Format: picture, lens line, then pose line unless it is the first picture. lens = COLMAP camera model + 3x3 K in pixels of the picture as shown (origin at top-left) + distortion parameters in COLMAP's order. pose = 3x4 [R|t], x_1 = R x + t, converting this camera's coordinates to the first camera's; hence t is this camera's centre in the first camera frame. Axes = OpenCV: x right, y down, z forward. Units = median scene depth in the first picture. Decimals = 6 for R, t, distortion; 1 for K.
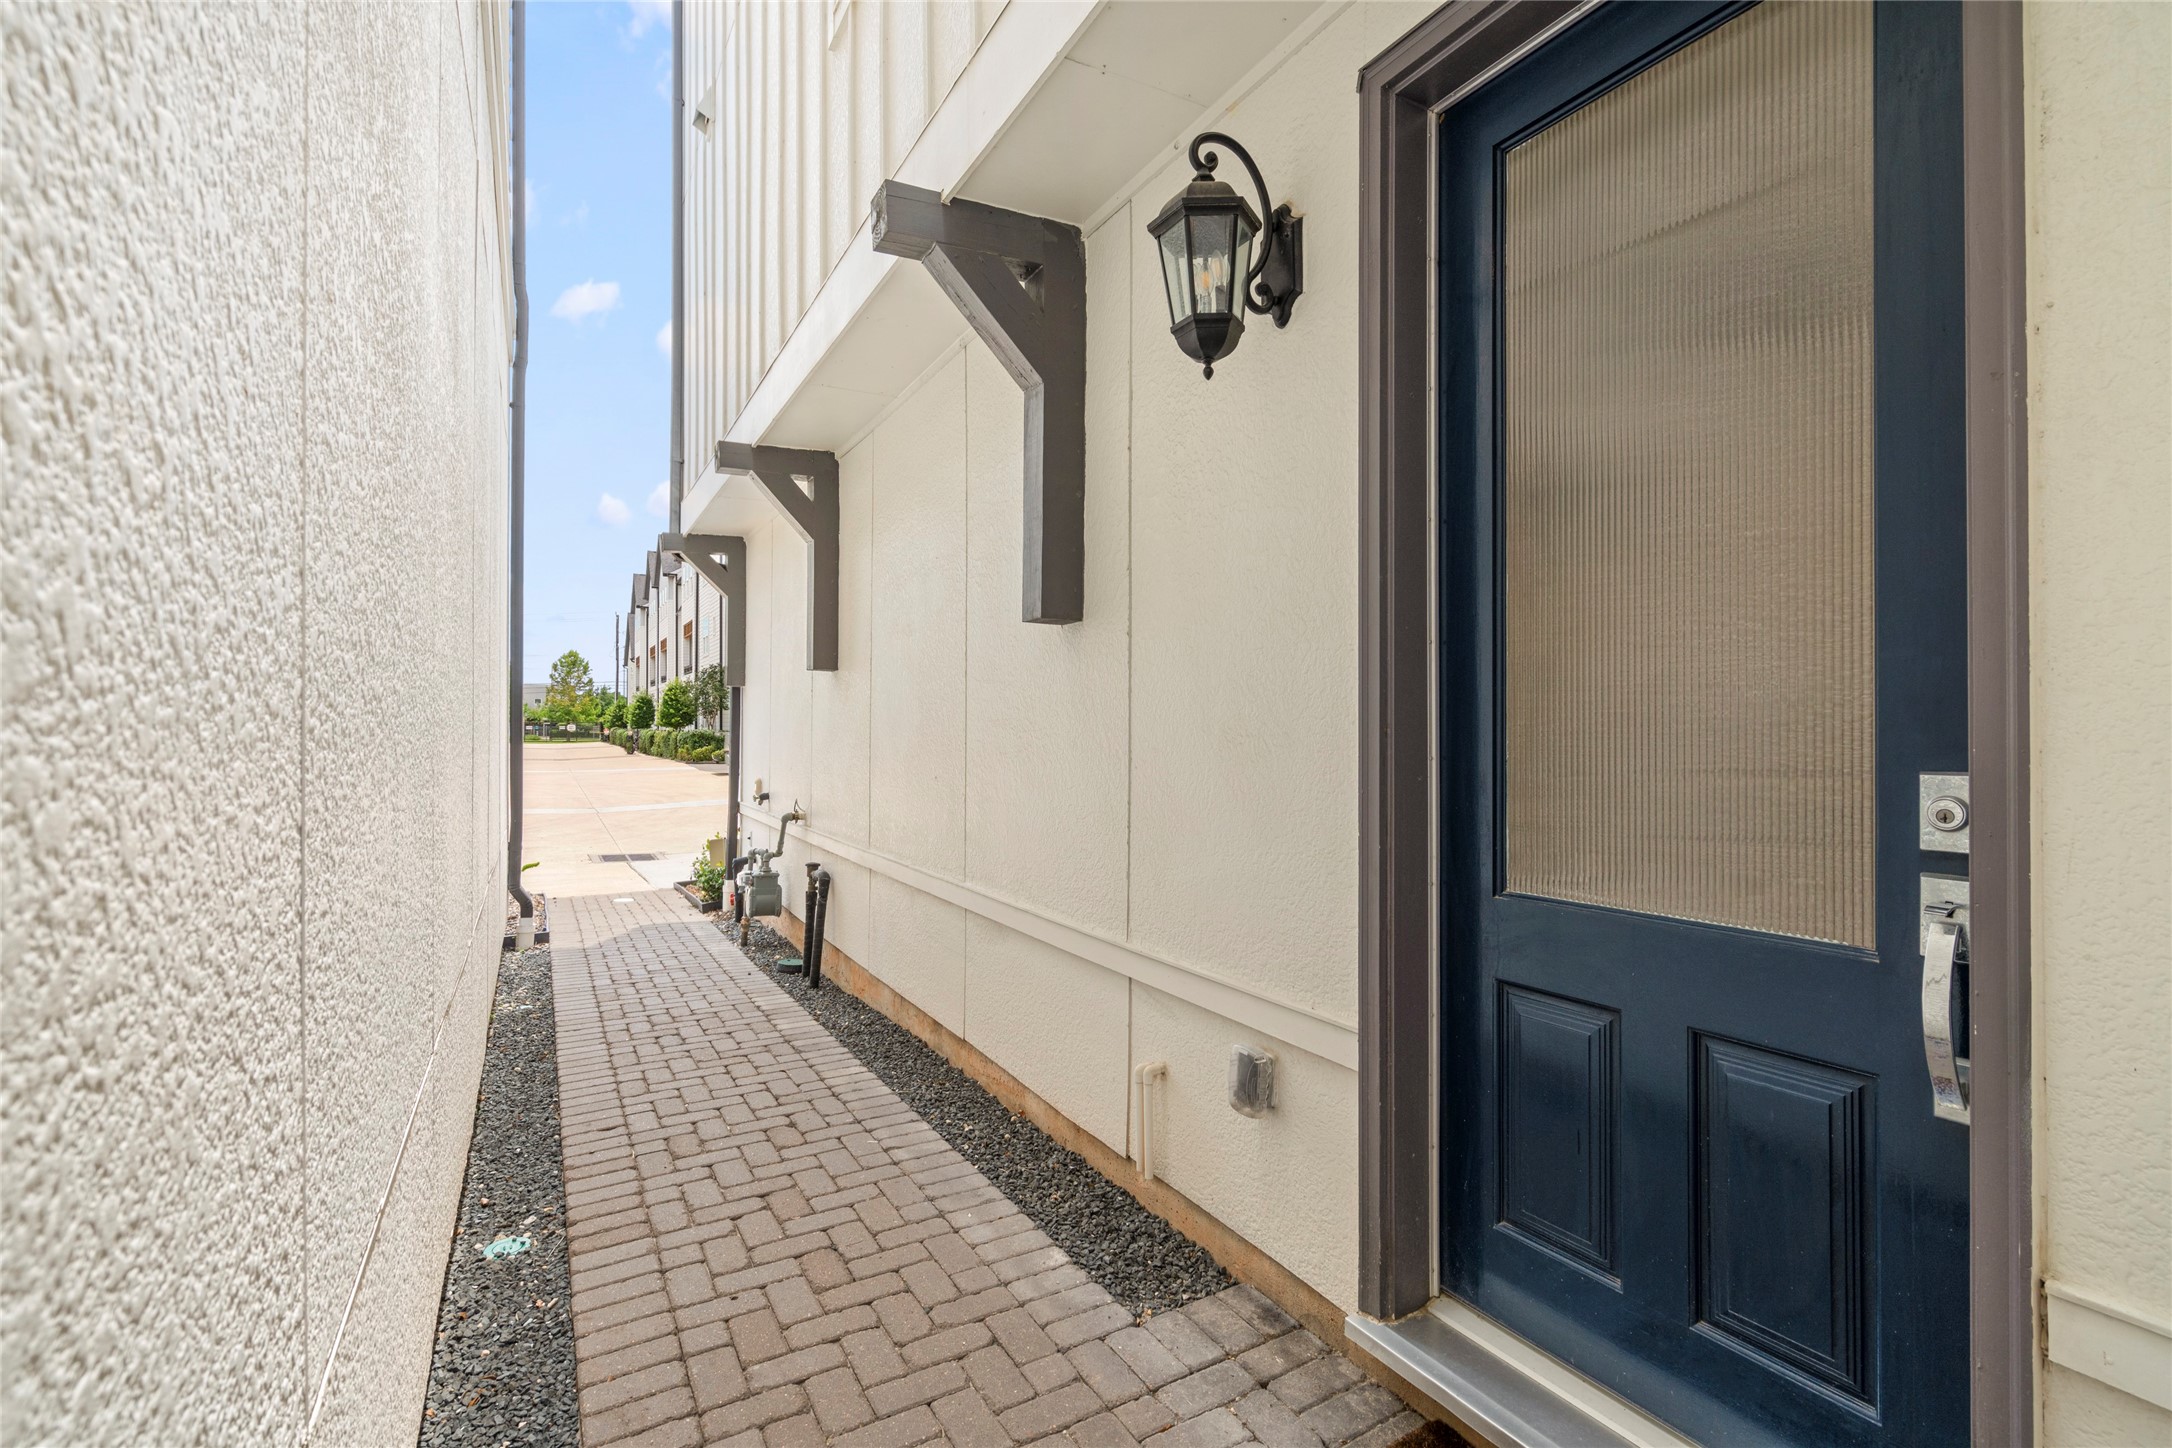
lens RADIAL K [[980.8, 0, 1081.2], [0, 980.8, 729.6], [0, 0, 1]] dist [-0.002719, 0.000394]
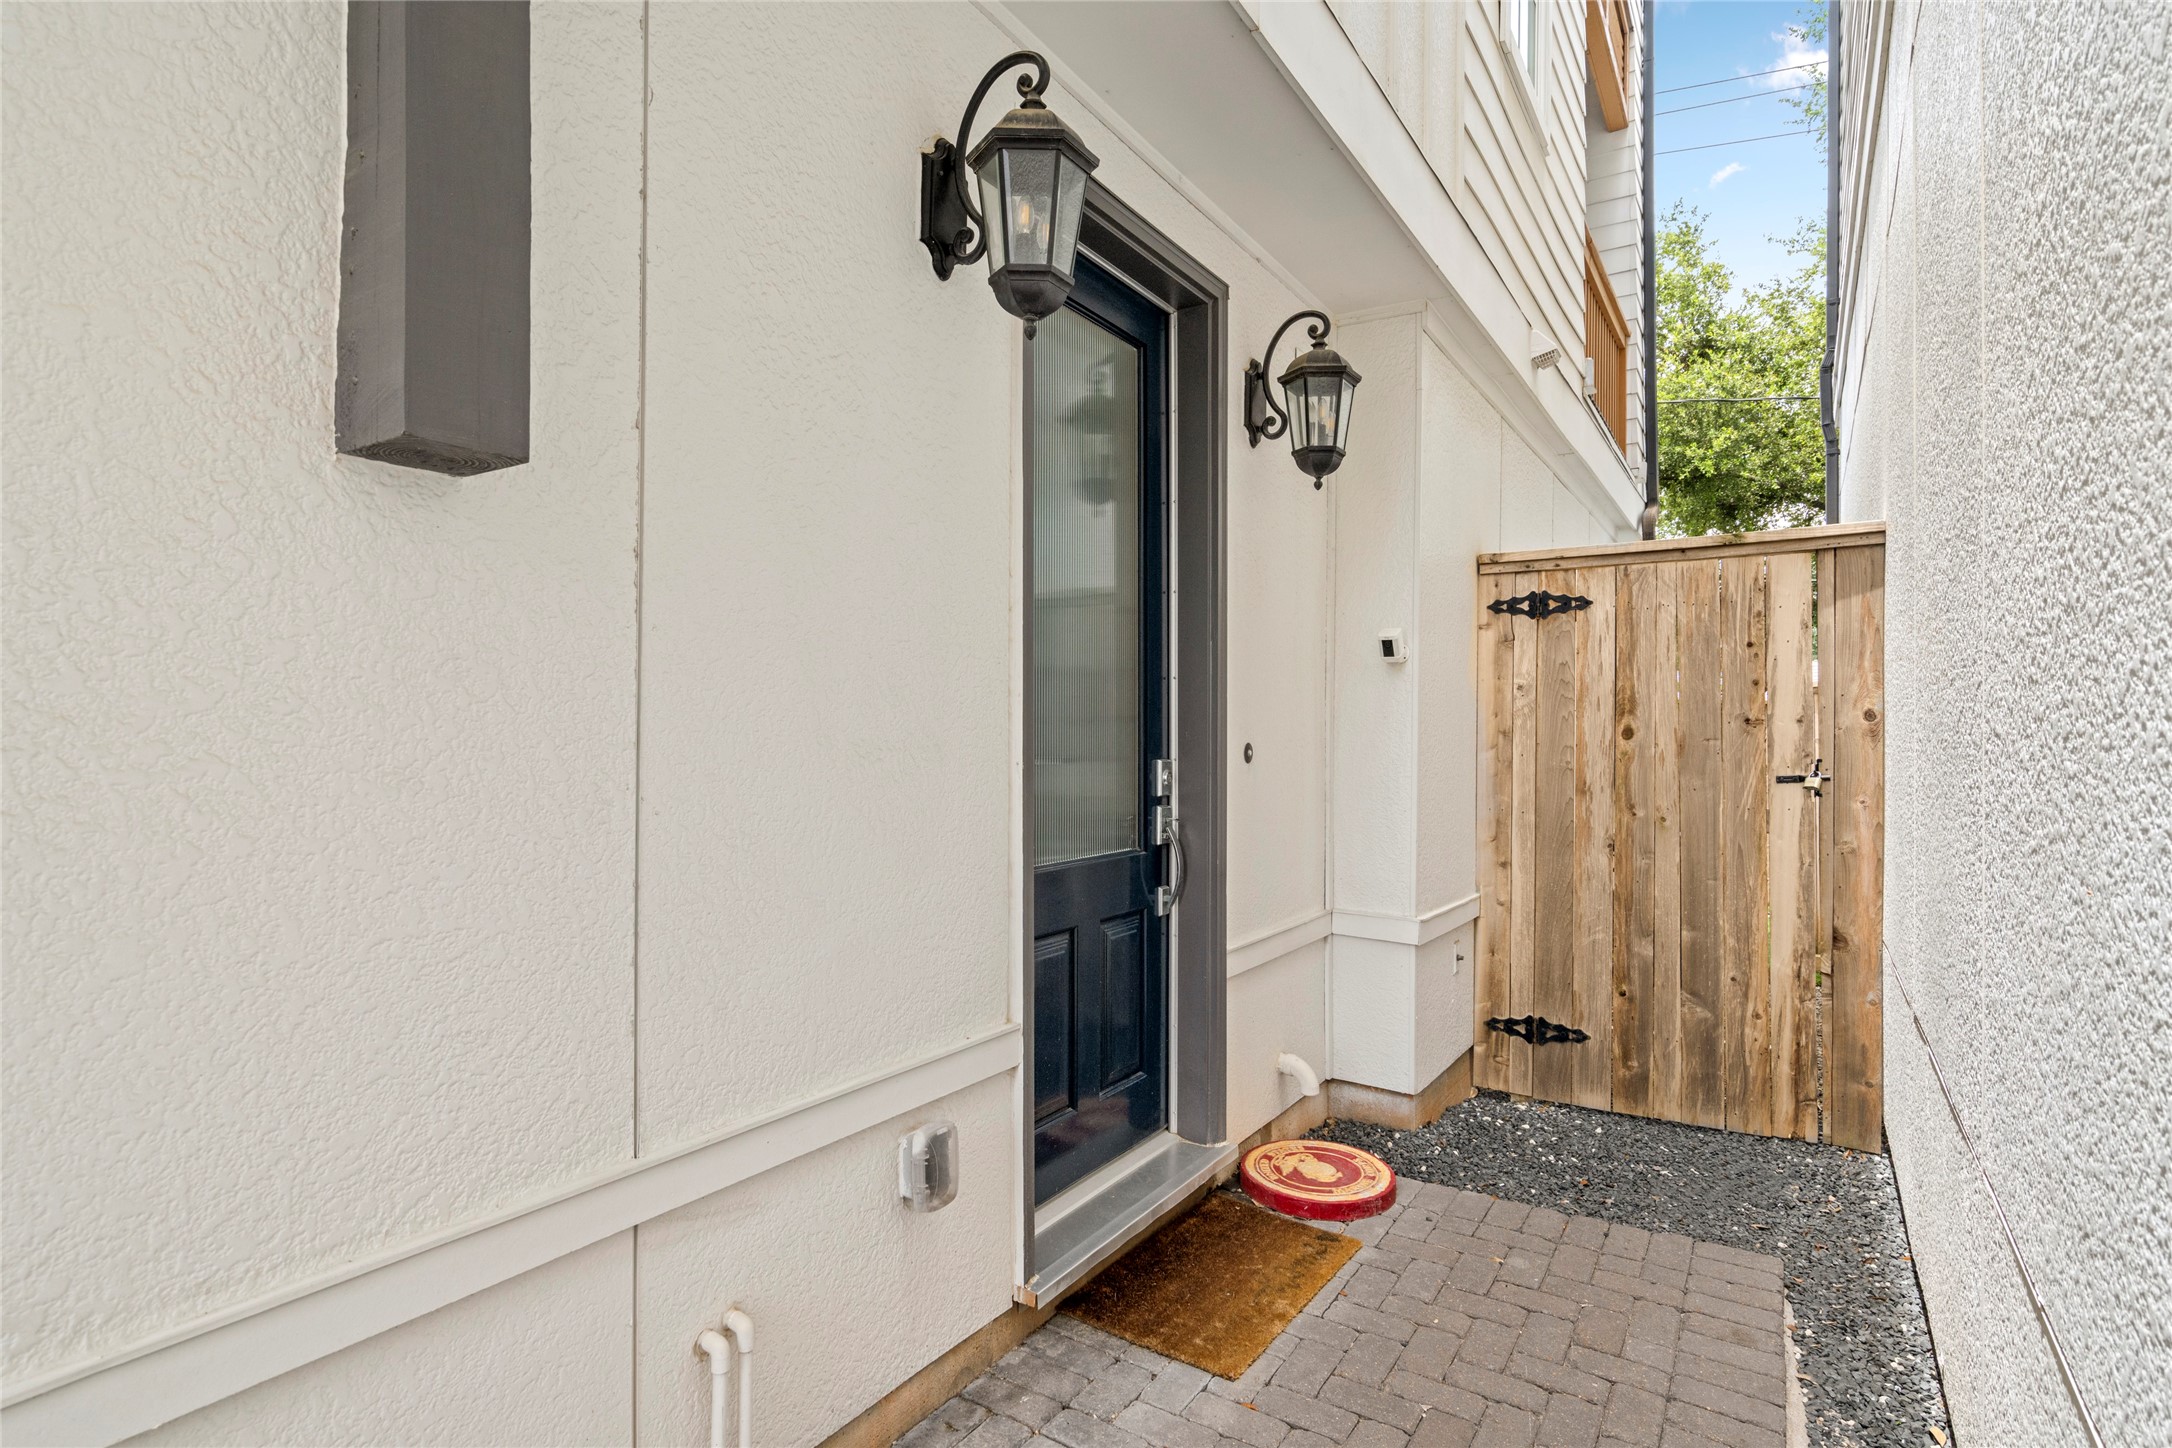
lens RADIAL K [[1168.5, 0, 1029.6], [0, 1168.5, 719.1], [0, 0, 1]] dist [0.000506, 0.001385]
pose [[-0.464696, 0.009732, 0.885417, -0.228364], [-0.008639, 0.999842, -0.015524, -0.001411], [-0.885428, -0.014864, -0.464539, 0.428052]]
